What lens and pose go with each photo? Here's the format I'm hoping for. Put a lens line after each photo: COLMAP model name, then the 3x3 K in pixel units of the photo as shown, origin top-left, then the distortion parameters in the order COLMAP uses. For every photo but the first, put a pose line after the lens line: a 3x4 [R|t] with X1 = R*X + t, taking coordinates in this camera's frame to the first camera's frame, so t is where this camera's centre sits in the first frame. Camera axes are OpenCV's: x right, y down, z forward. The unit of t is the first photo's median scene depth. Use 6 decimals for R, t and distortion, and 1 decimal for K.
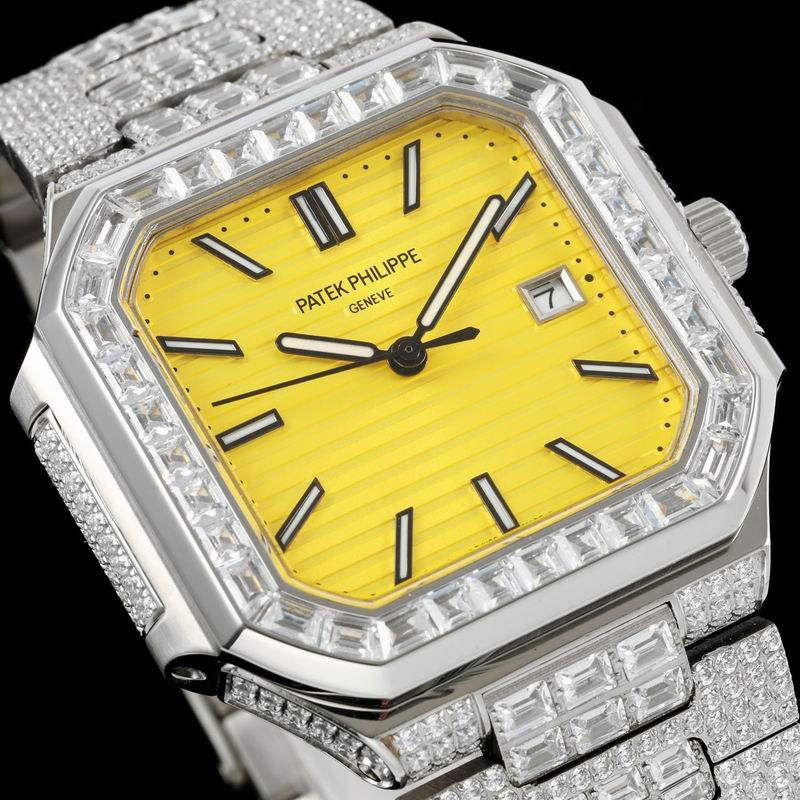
lens RADIAL K [[4382.0, 0, 397.8], [0, 4382.0, 398.4], [0, 0, 1]] dist [0.731750, 0.000000]
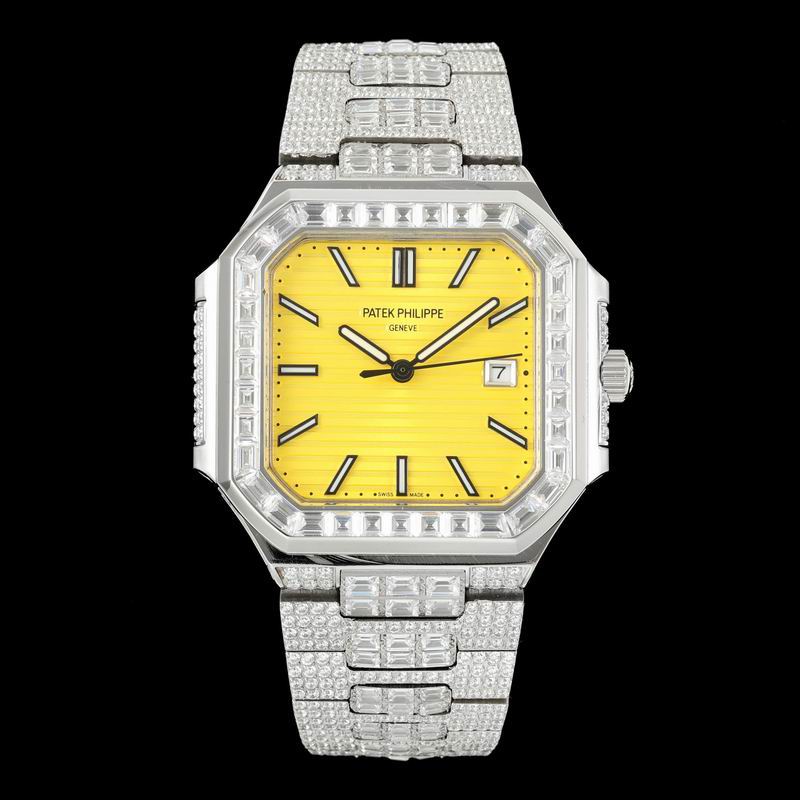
lens RADIAL K [[4382.0, 0, 403.0], [0, 4382.0, 397.8], [0, 0, 1]] dist [0.731750, 0.000000]
pose [[0.867689, 0.481067, -0.125262, 0.221813], [-0.413682, 0.838498, 0.354668, -0.607891], [0.275650, -0.255923, 0.926564, -0.592719]]
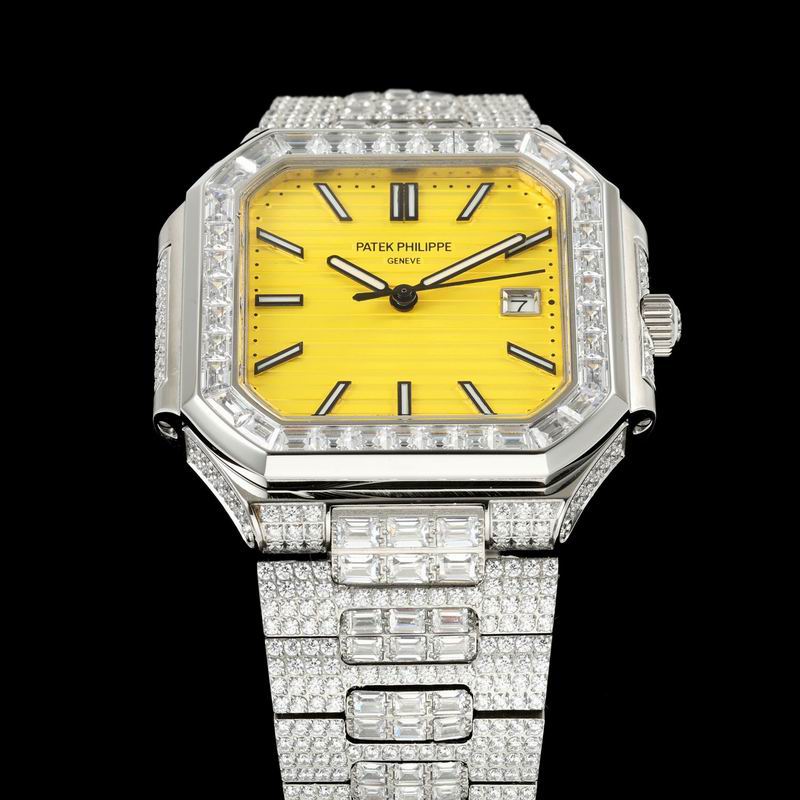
lens RADIAL K [[4382.0, 0, 405.0], [0, 4382.0, 370.8], [0, 0, 1]] dist [0.731750, 0.000000]
pose [[0.871618, 0.334798, -0.358040, 0.524579], [-0.395881, 0.911521, -0.111389, 0.171910], [0.289068, 0.238830, 0.927038, -0.329205]]
